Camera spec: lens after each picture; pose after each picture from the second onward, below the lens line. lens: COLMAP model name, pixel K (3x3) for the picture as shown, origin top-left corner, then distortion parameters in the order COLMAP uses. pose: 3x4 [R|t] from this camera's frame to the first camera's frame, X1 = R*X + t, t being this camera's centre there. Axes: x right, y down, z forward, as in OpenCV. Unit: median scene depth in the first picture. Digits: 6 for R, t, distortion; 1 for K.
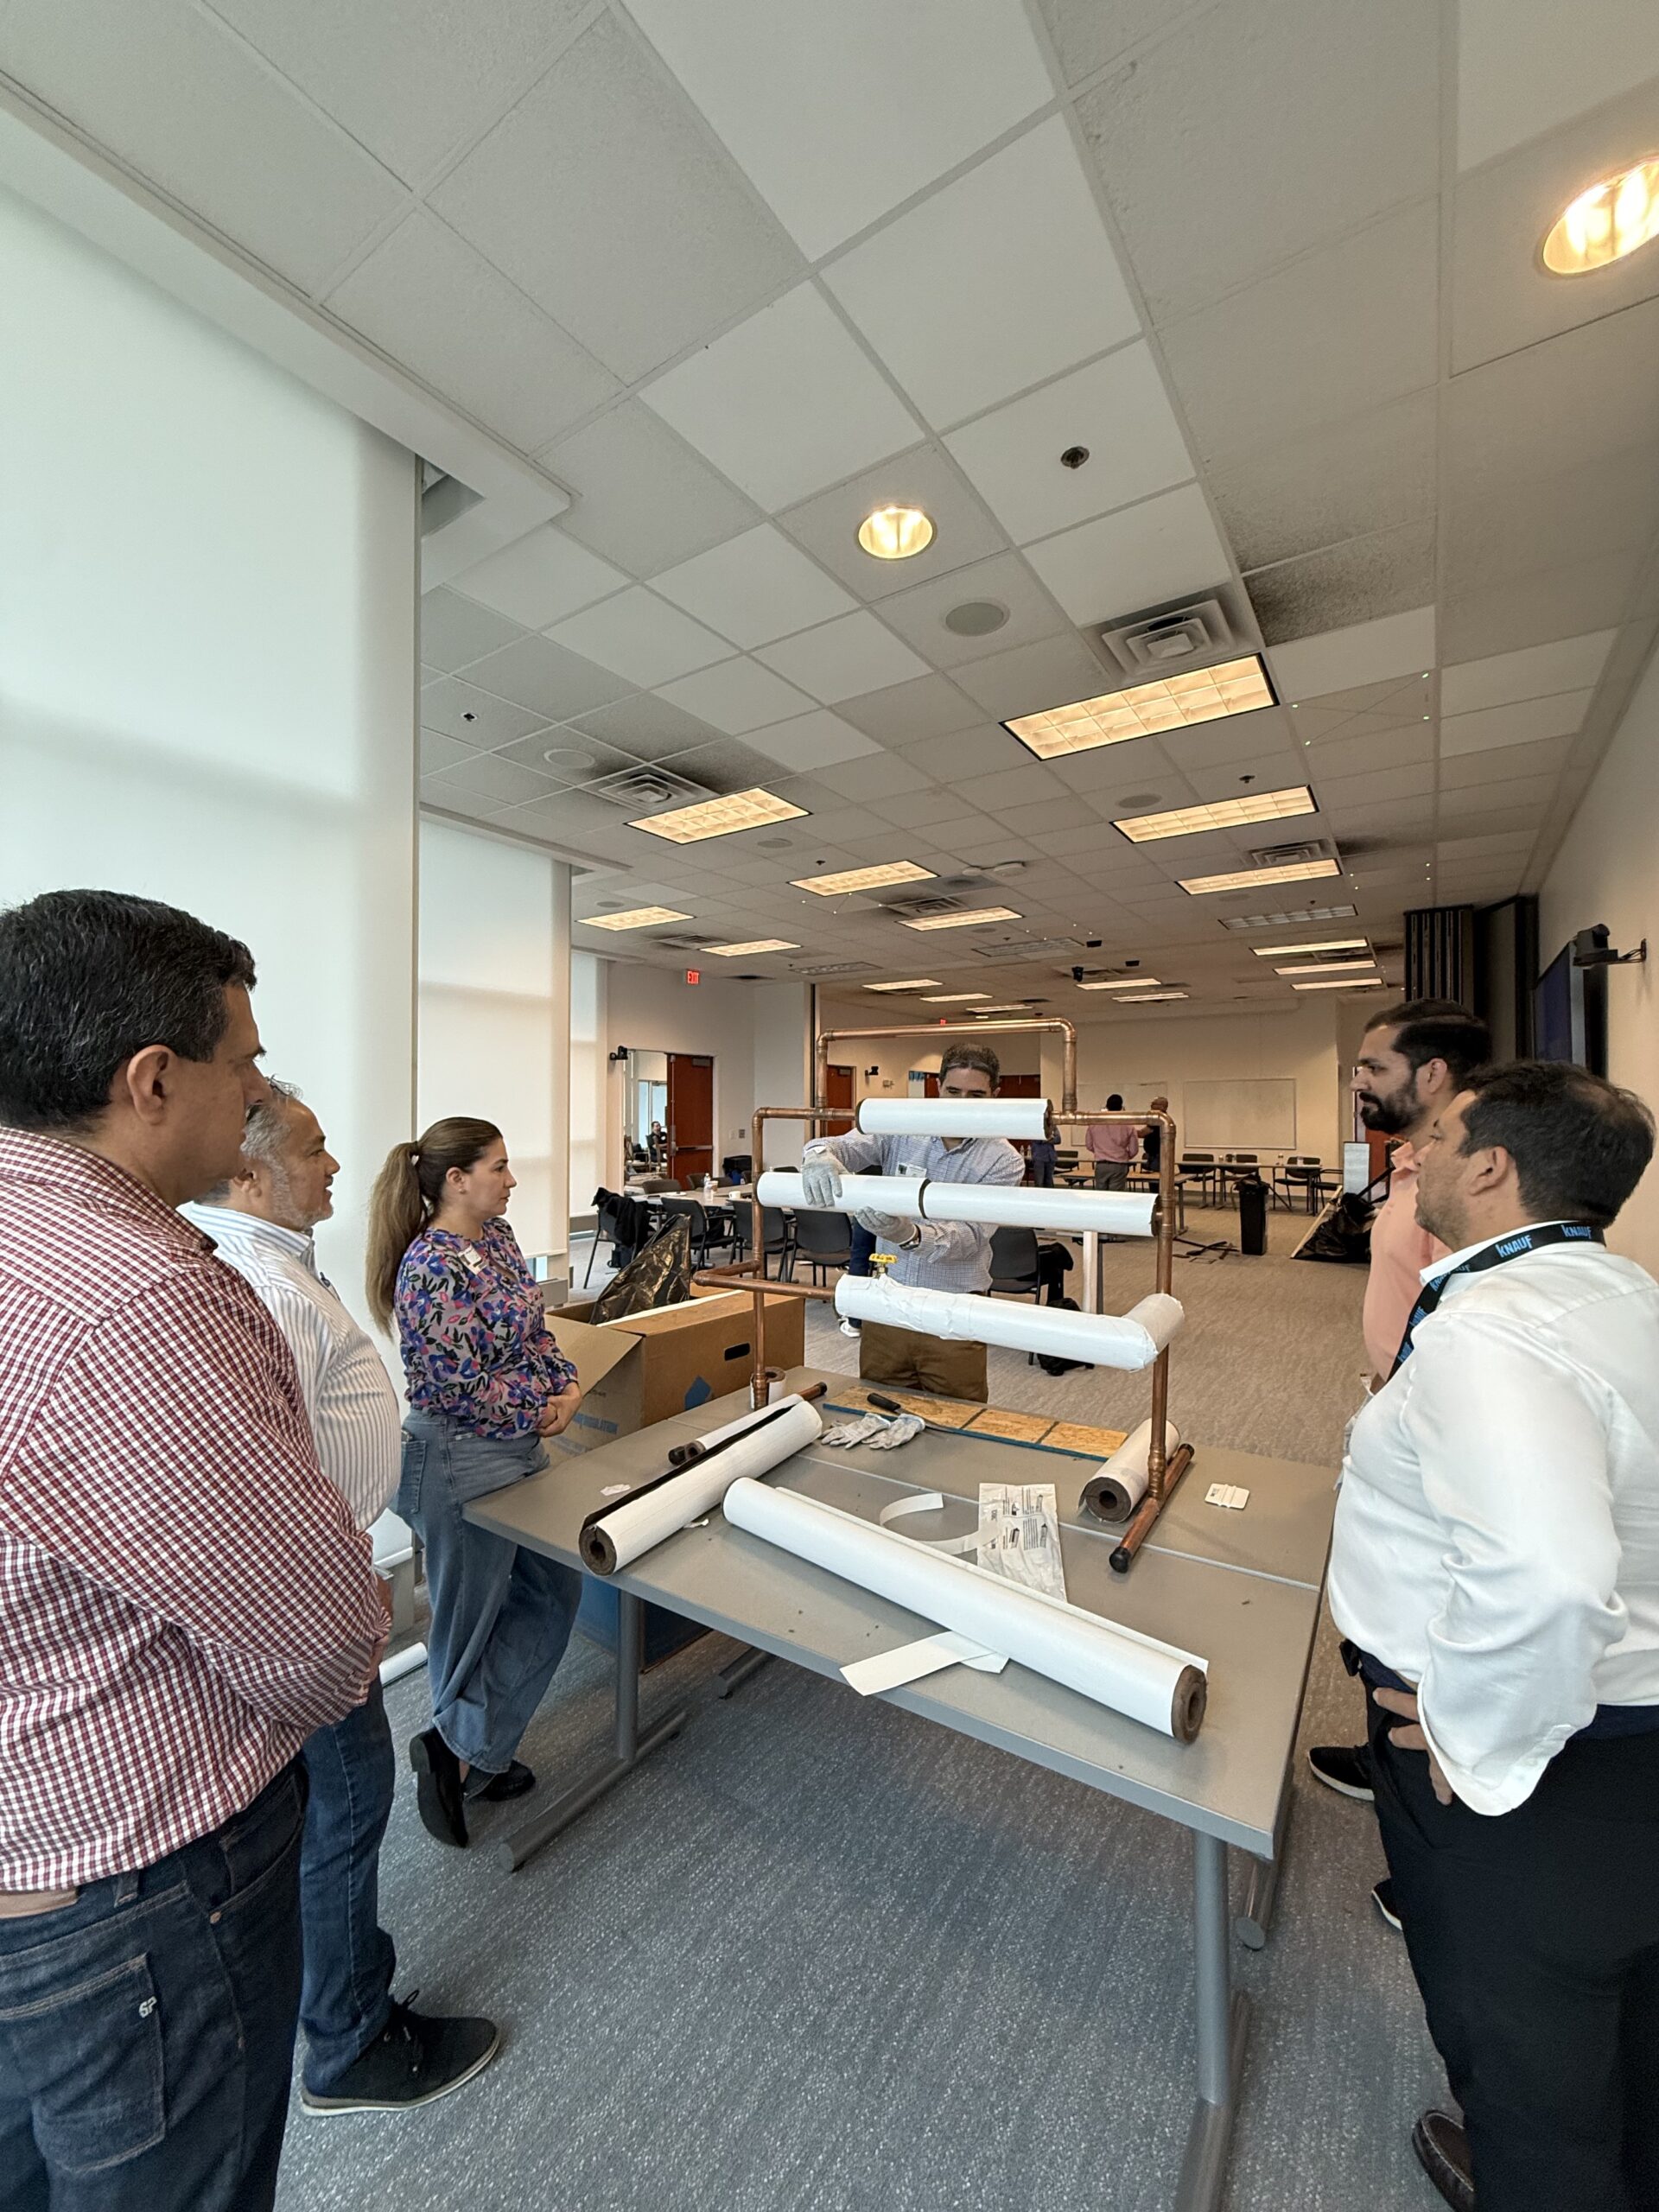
lens RADIAL K [[856.0, 0, 833.7], [0, 856.0, 1110.3], [0, 0, 1]] dist [-0.002118, -0.000676]
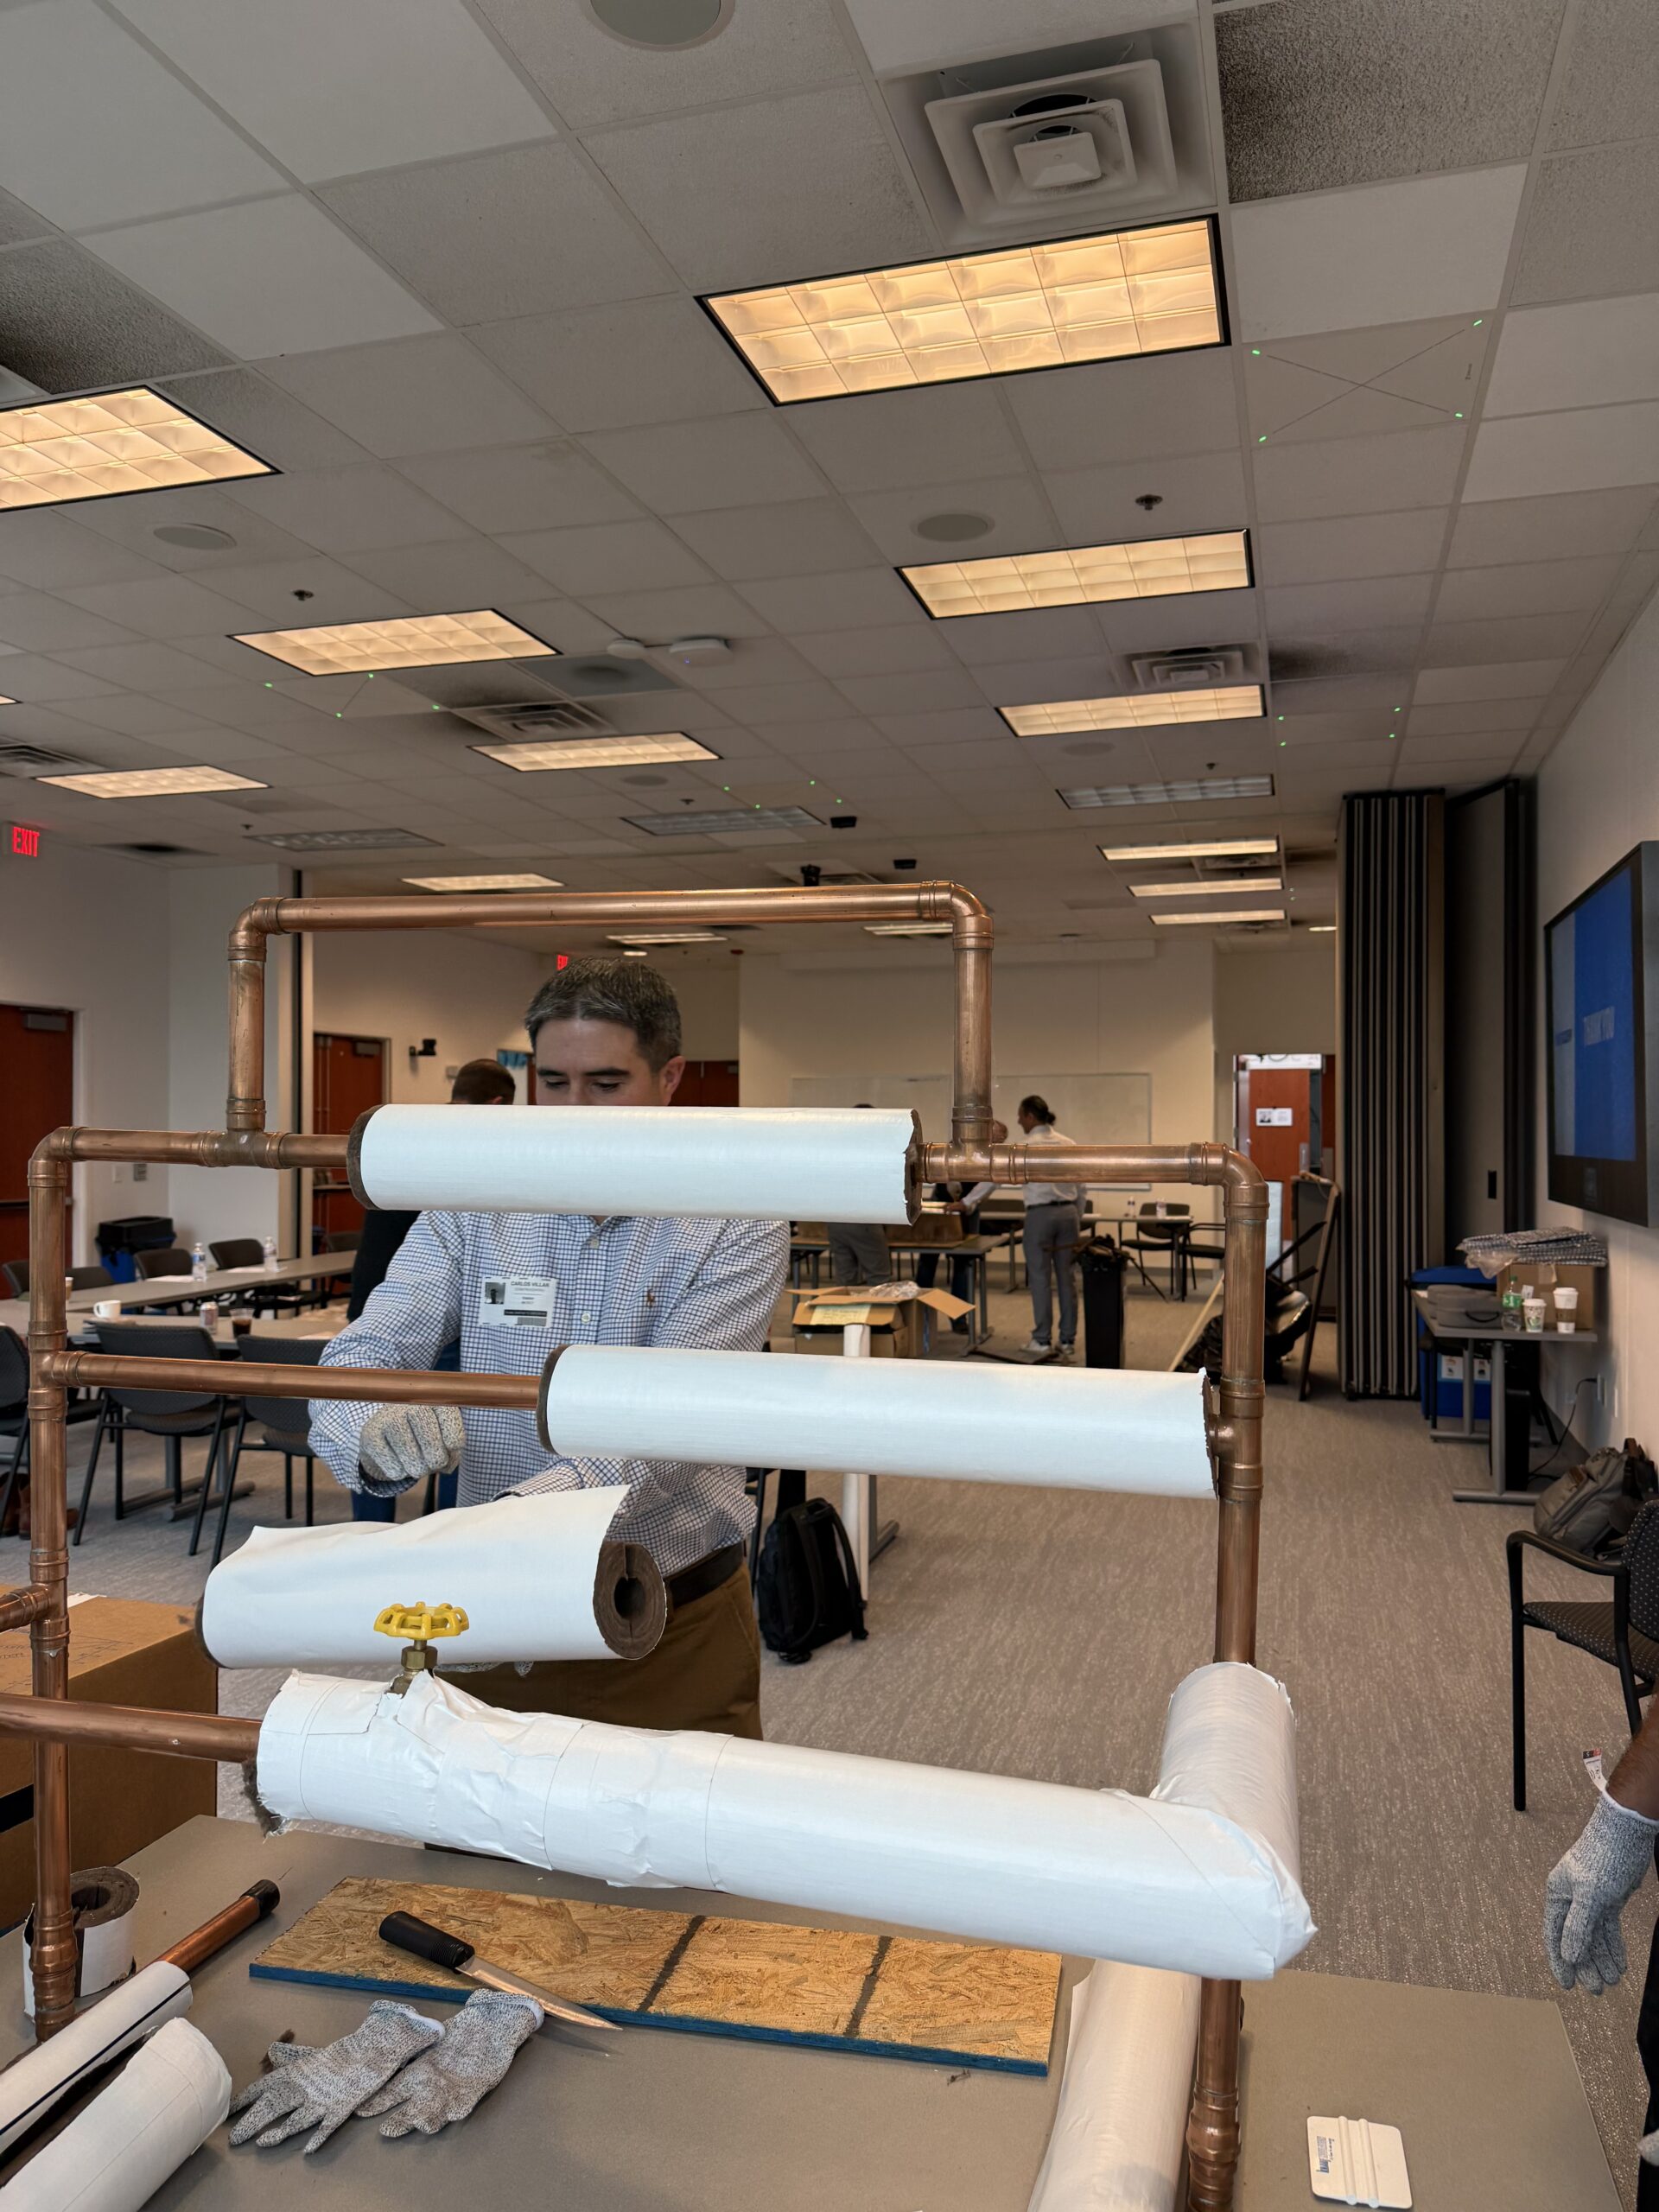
lens RADIAL K [[1500.8, 0, 830.3], [0, 1500.8, 1123.6], [0, 0, 1]] dist [0.038116, -0.044389]
pose [[0.953139, 0.001946, 0.302527, 0.010457], [-0.002259, 0.999997, 0.000683, -0.002580], [-0.302524, -0.001335, 0.953141, 0.133072]]
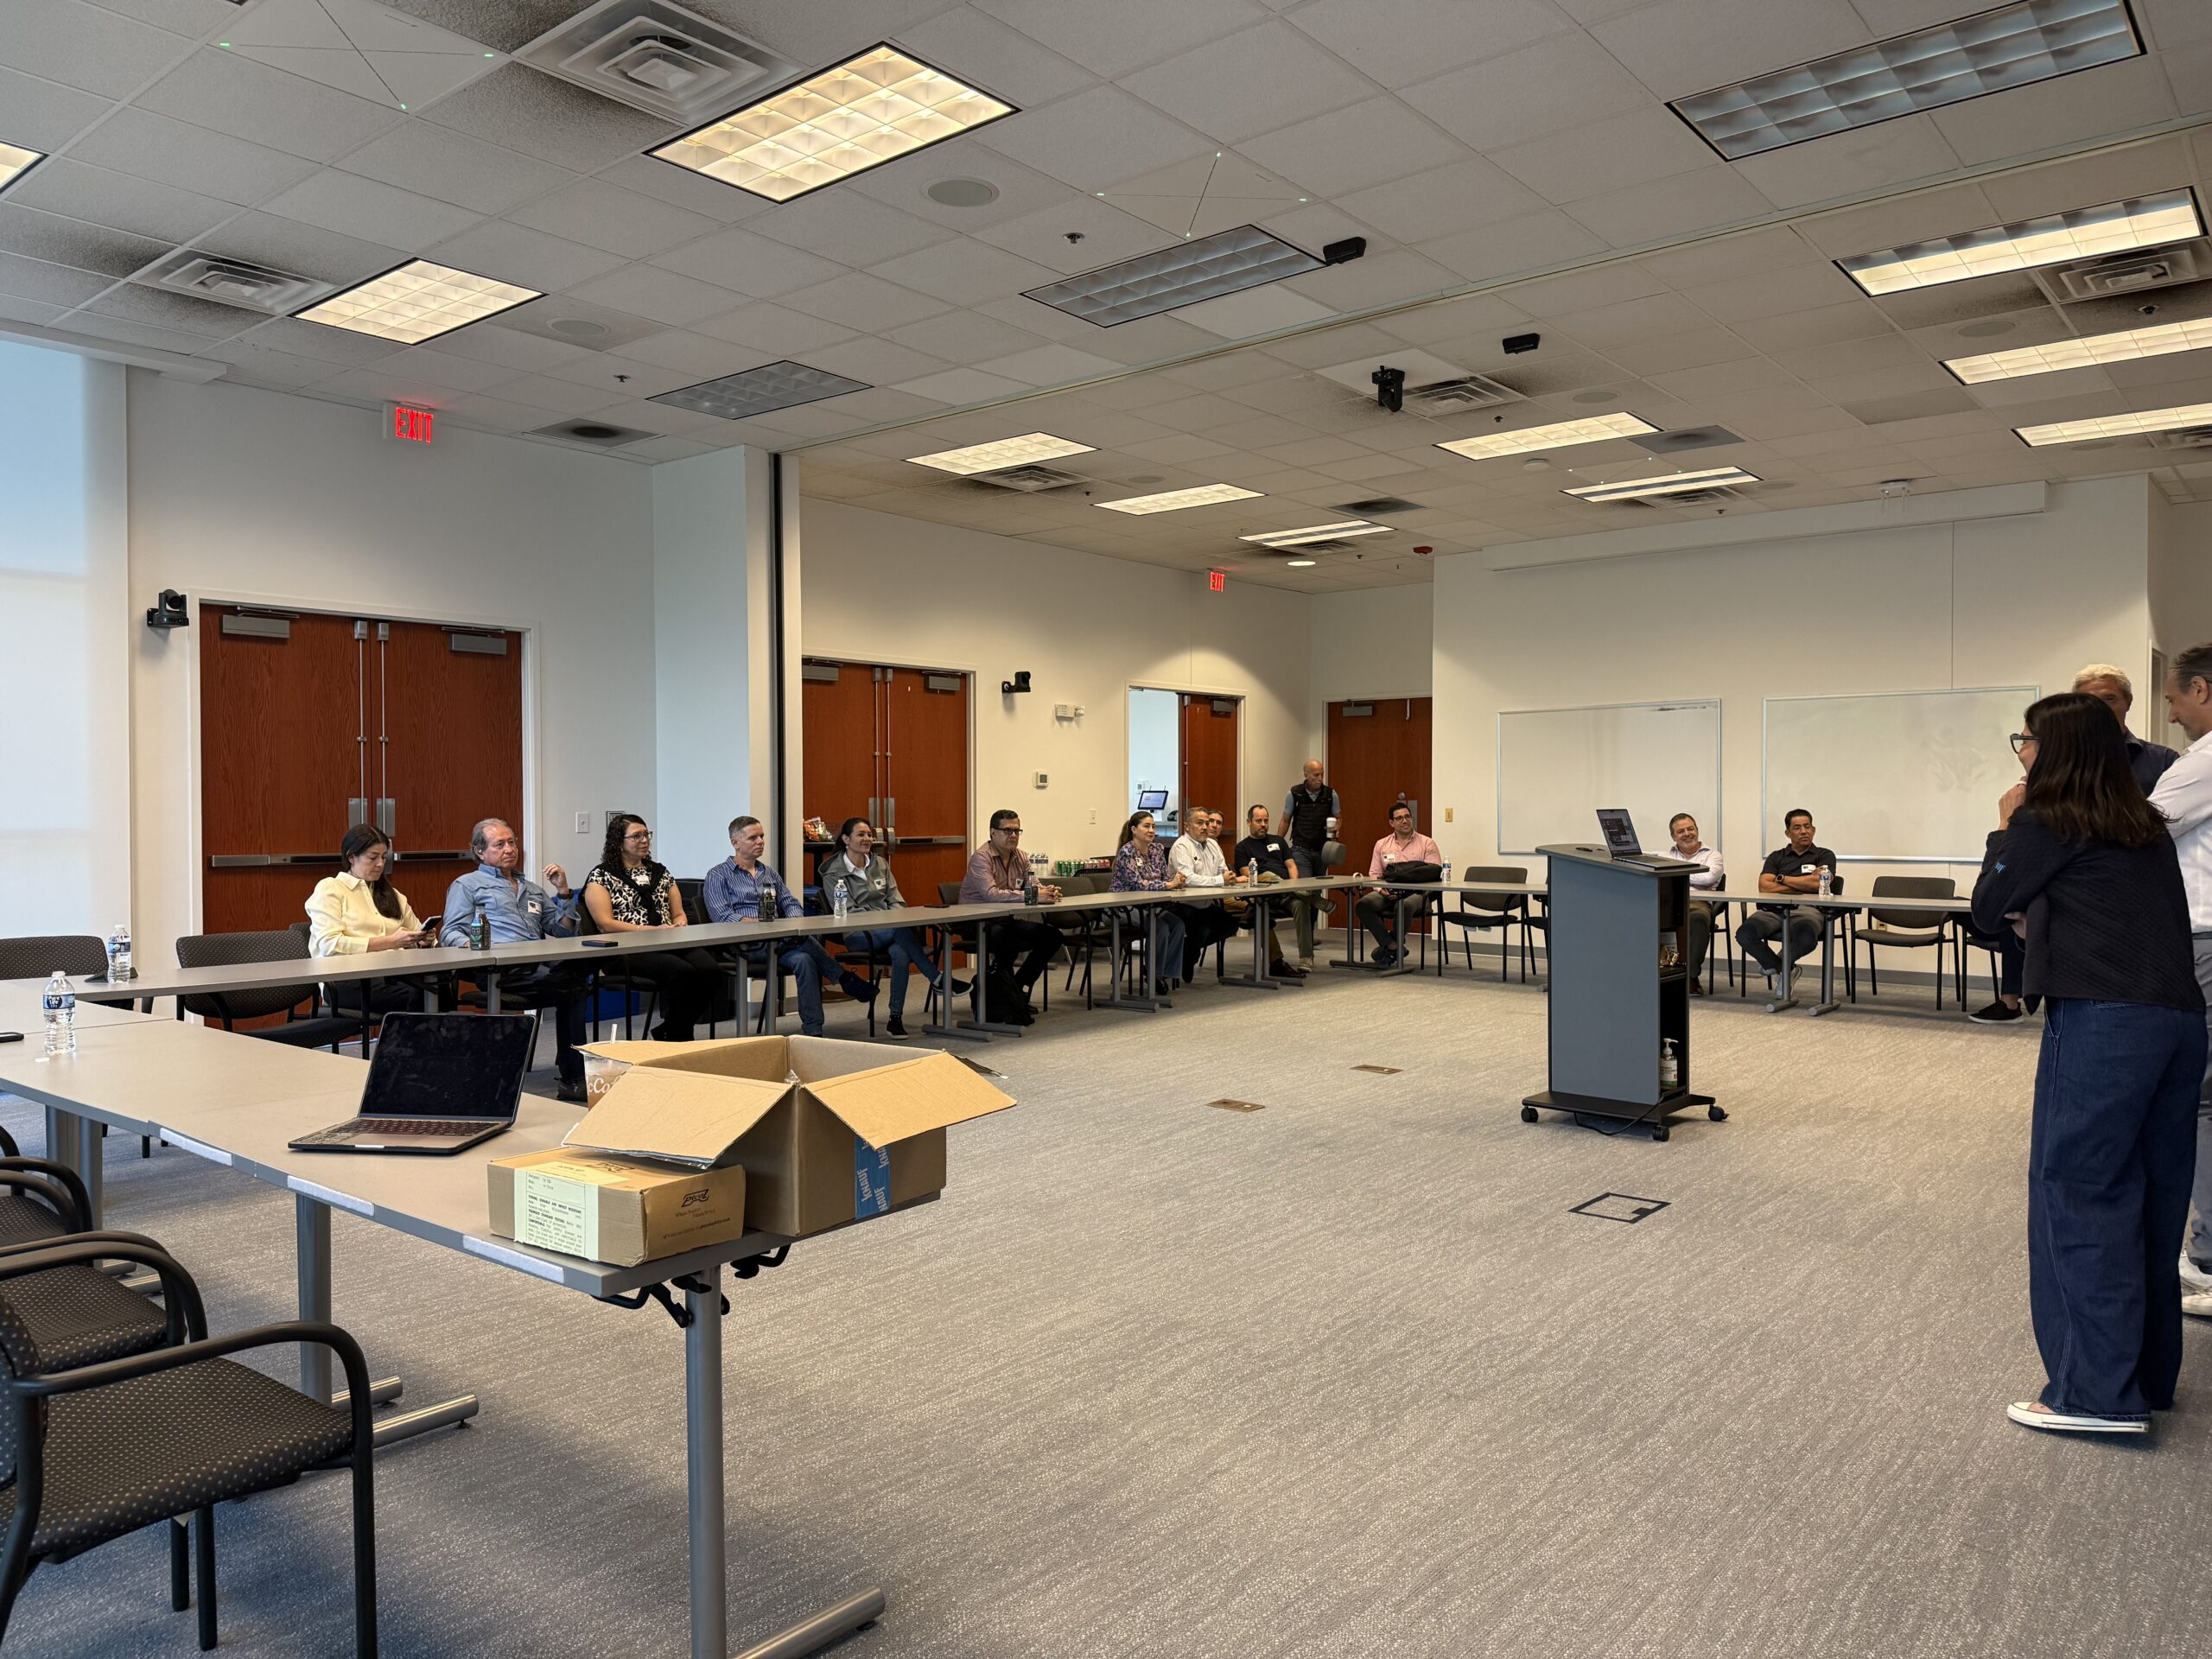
lens RADIAL K [[1500.8, 0, 1095.1], [0, 1500.8, 813.6], [0, 0, 1]] dist [0.038116, -0.044389]
pose [[0.994737, -0.000340, -0.102458, 0.386951], [0.001111, 0.999971, 0.007472, 0.036379], [0.102453, -0.007547, 0.994709, 0.571267]]
